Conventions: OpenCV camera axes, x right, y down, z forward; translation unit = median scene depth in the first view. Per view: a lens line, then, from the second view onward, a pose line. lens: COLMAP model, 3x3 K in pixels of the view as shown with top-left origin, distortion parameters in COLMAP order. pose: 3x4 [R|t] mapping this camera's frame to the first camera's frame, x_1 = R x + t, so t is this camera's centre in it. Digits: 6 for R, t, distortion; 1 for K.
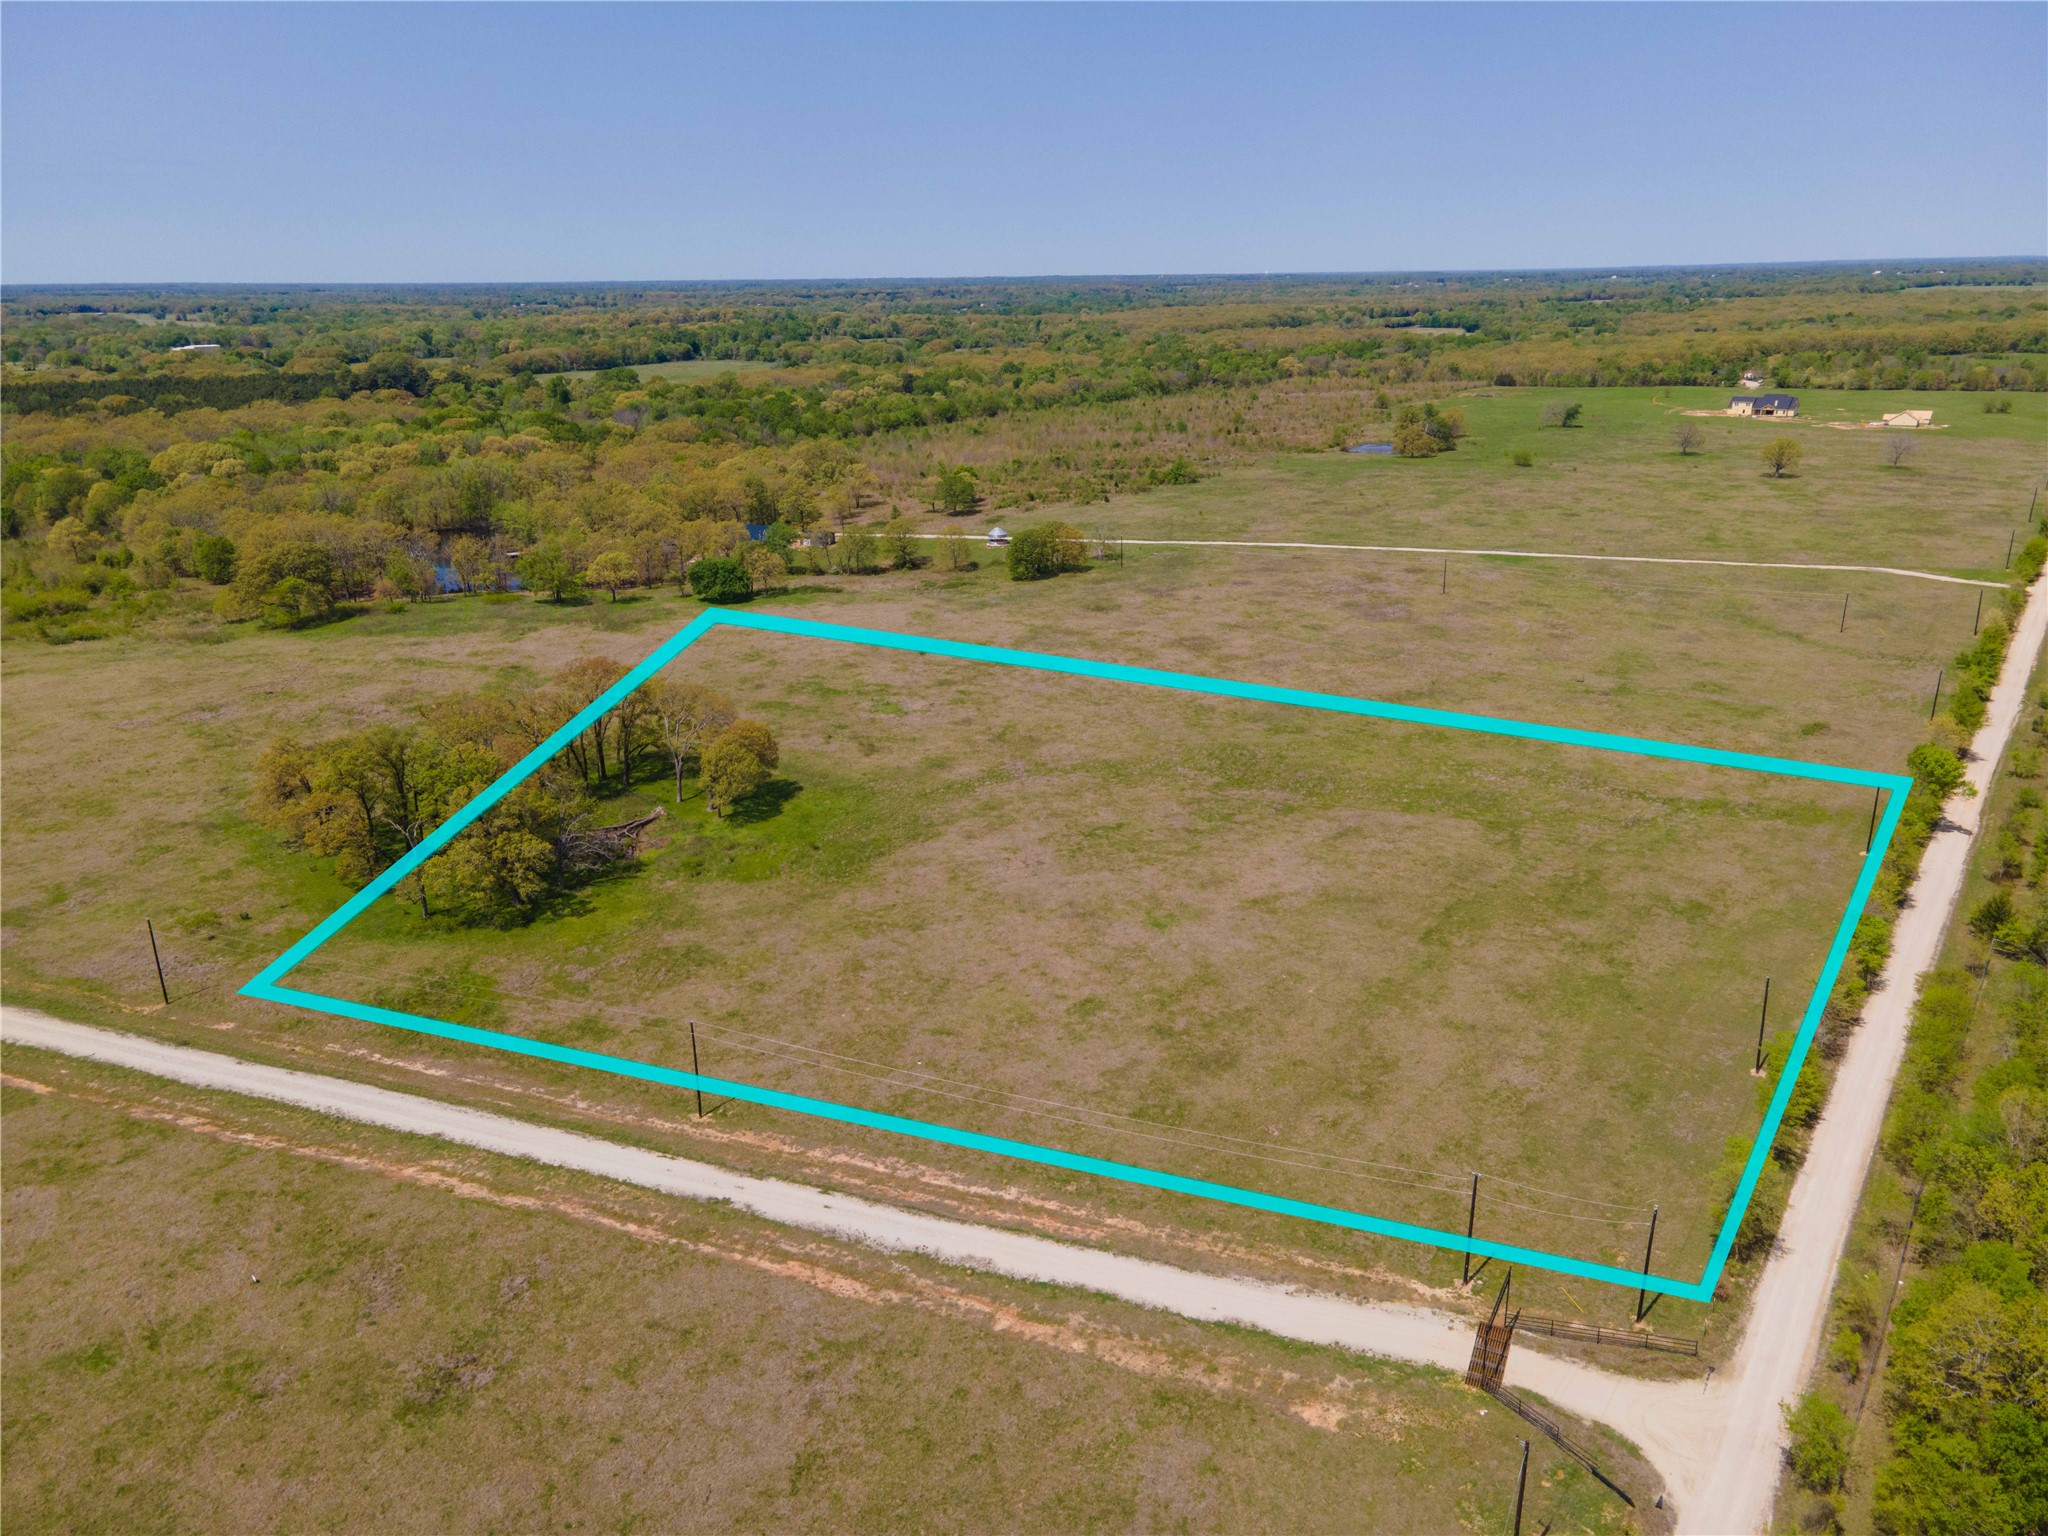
lens RADIAL K [[1413.8, 0, 1032.1], [0, 1413.8, 764.5], [0, 0, 1]] dist [0.032339, -0.002503]
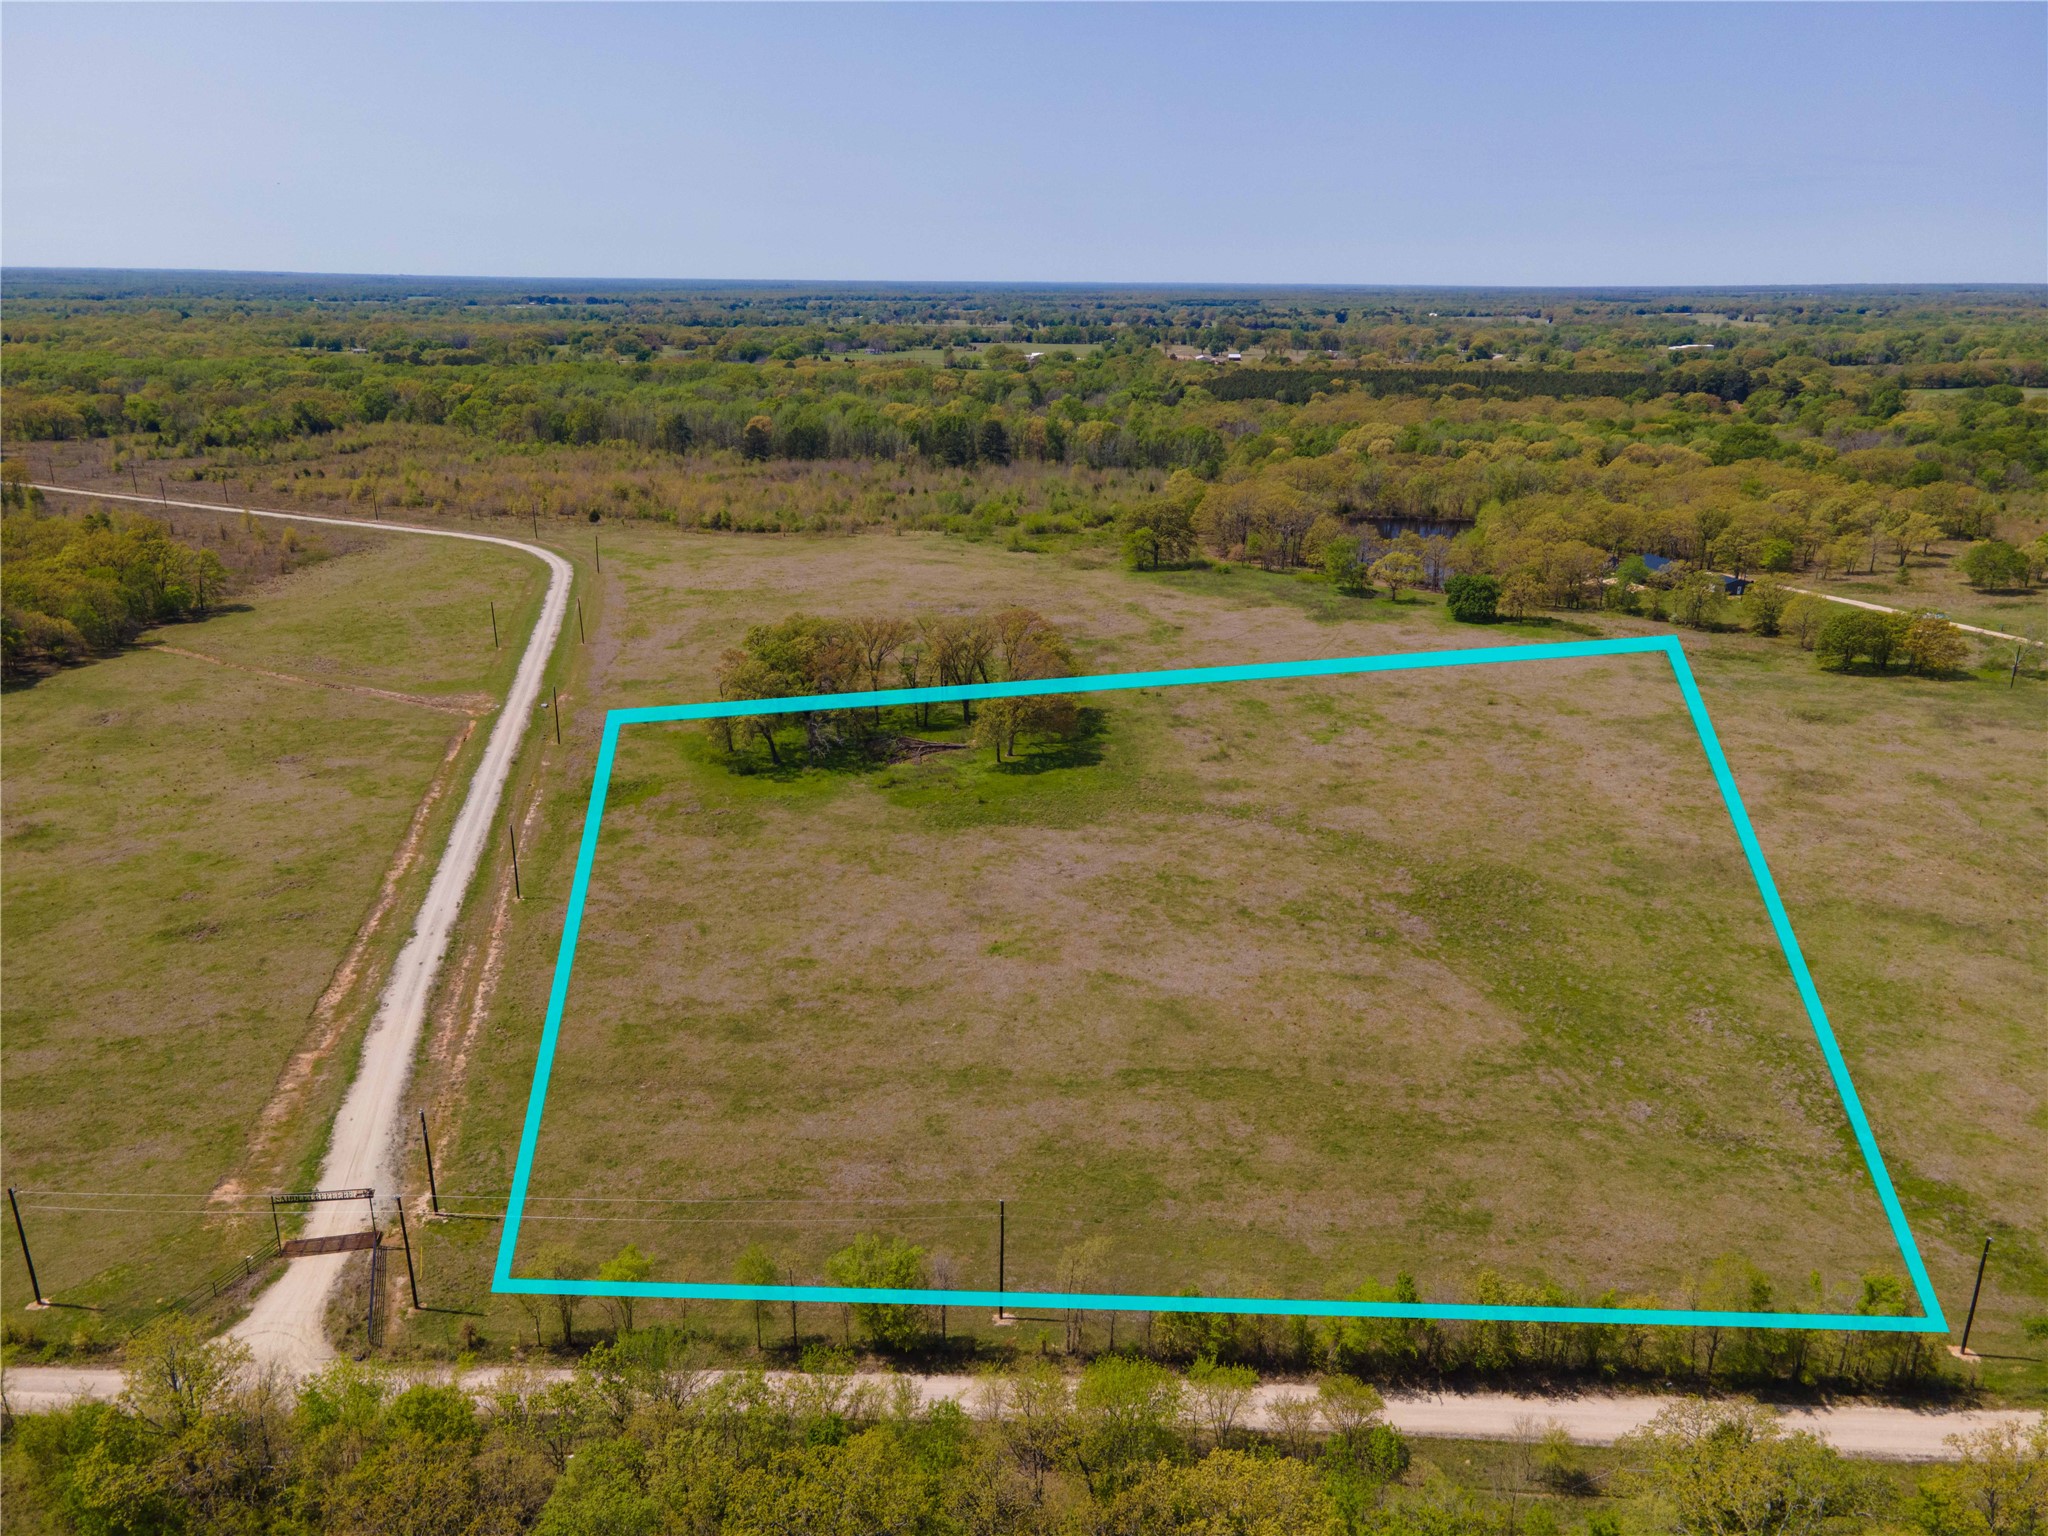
lens RADIAL K [[1413.8, 0, 1032.1], [0, 1413.8, 764.5], [0, 0, 1]] dist [0.032339, -0.002503]
pose [[0.594055, 0.275852, -0.755649, 0.671517], [-0.276359, 0.952176, 0.130334, -0.119119], [0.755463, 0.131405, 0.641878, 0.308055]]
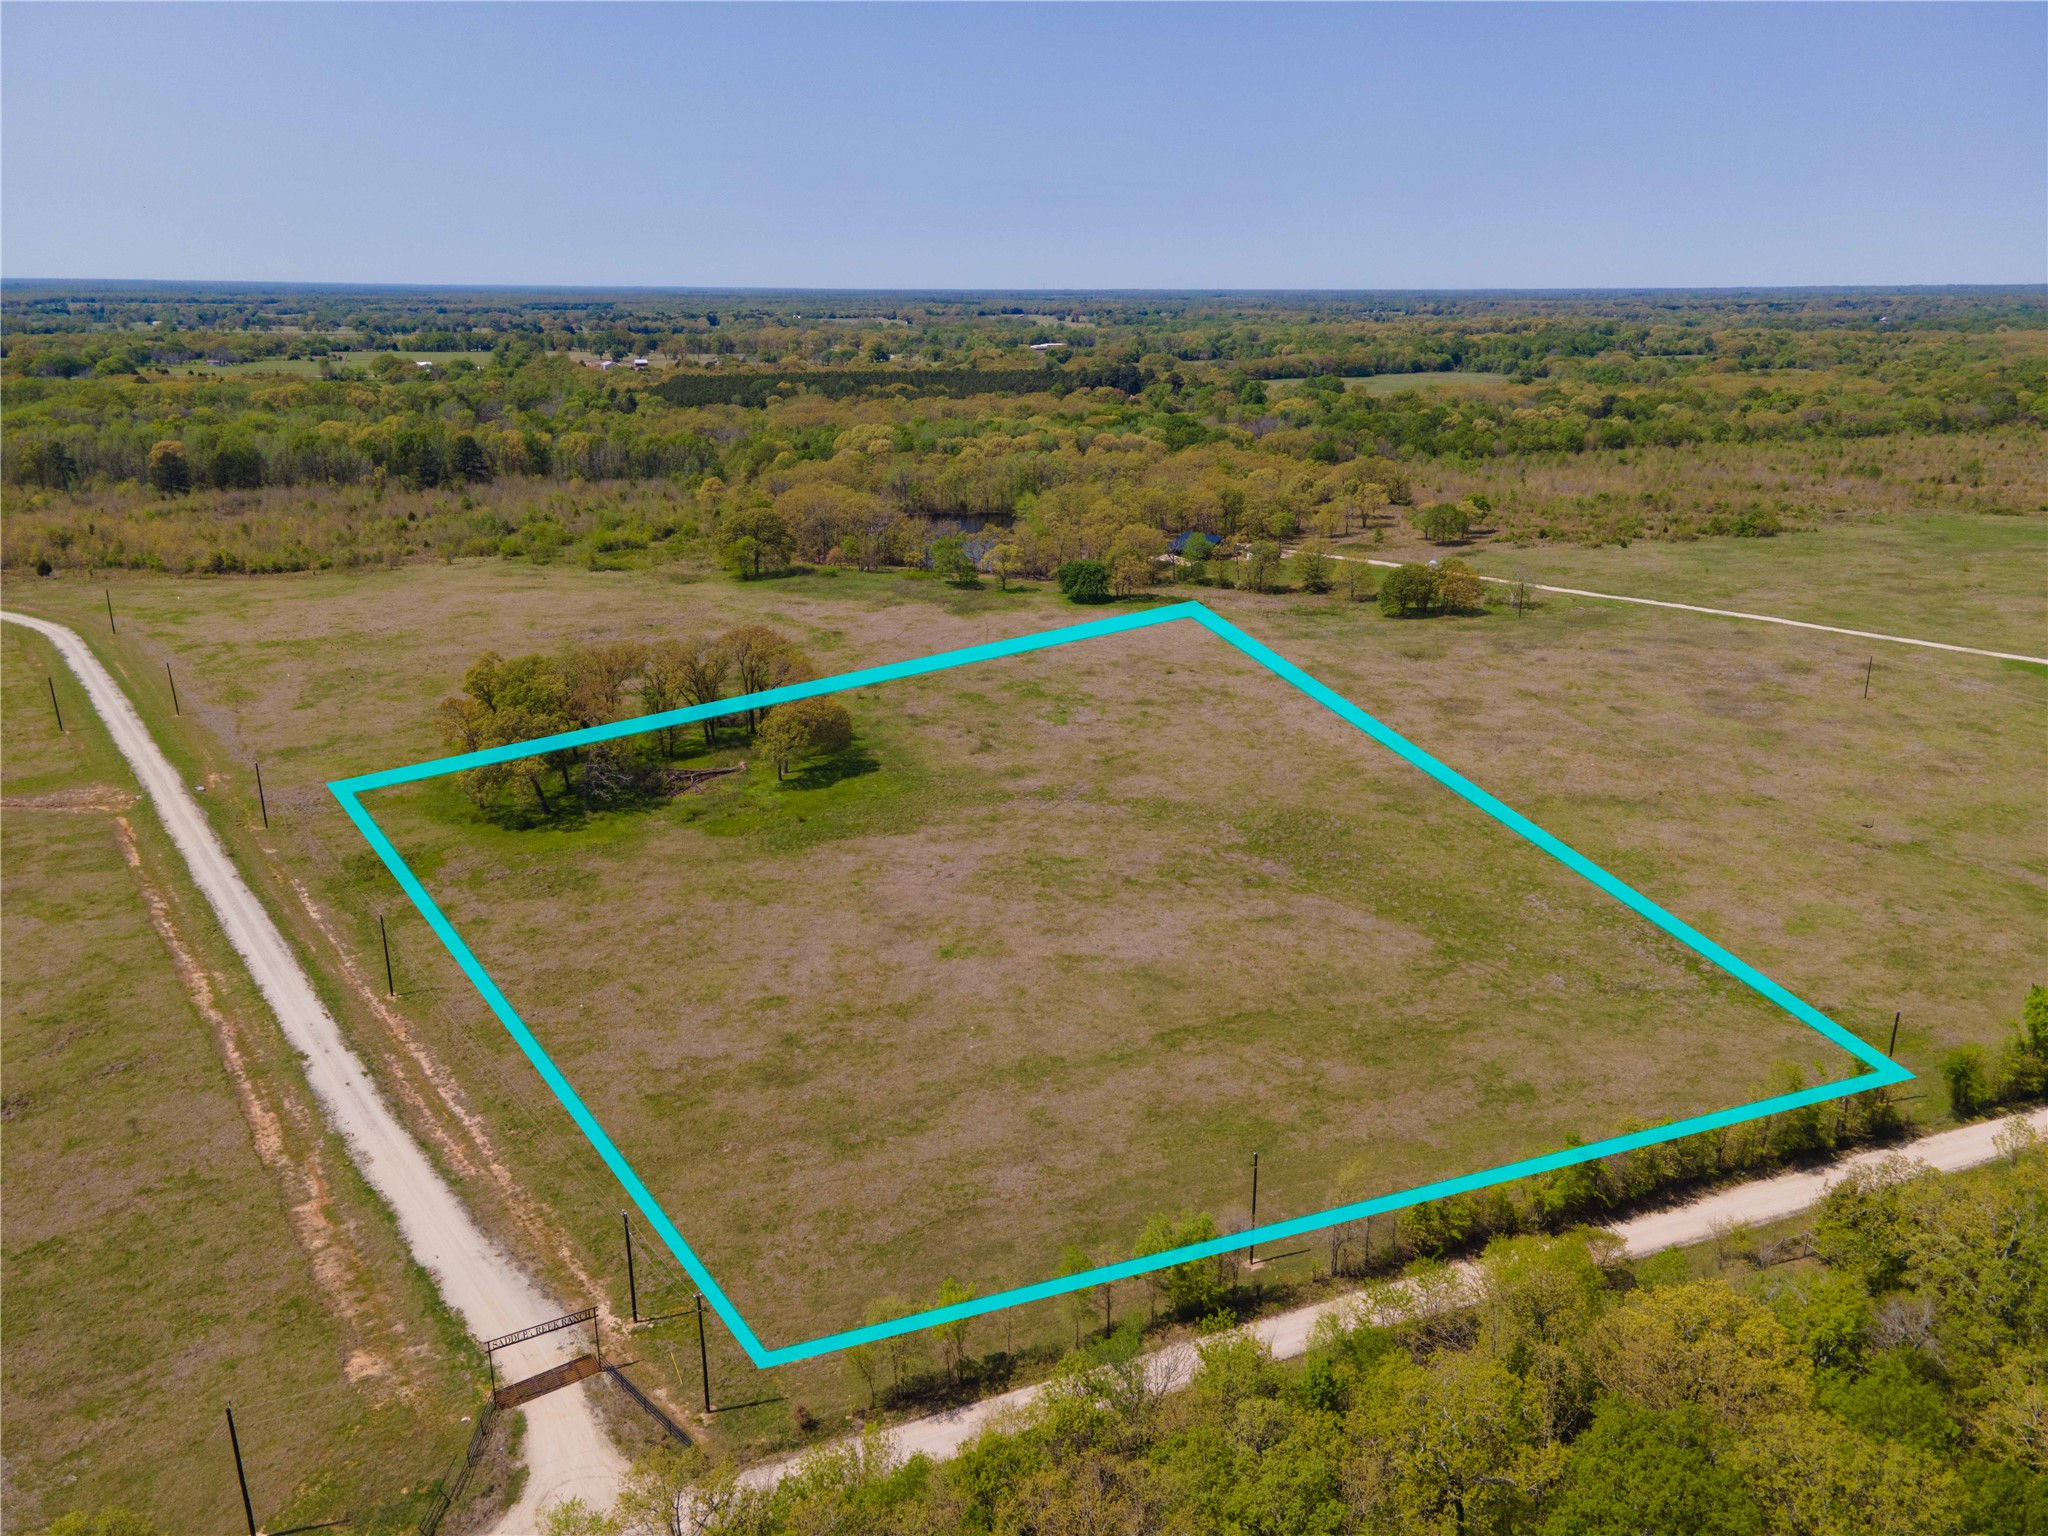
lens RADIAL K [[1425.6, 0, 1024.0], [0, 1425.6, 768.0], [0, 0, 1]] dist [0.024409, 0.001154]
pose [[0.861992, 0.176751, -0.475110, 0.484997], [-0.179282, 0.982967, 0.040413, -0.052676], [0.474160, 0.050343, 0.878998, 0.119491]]
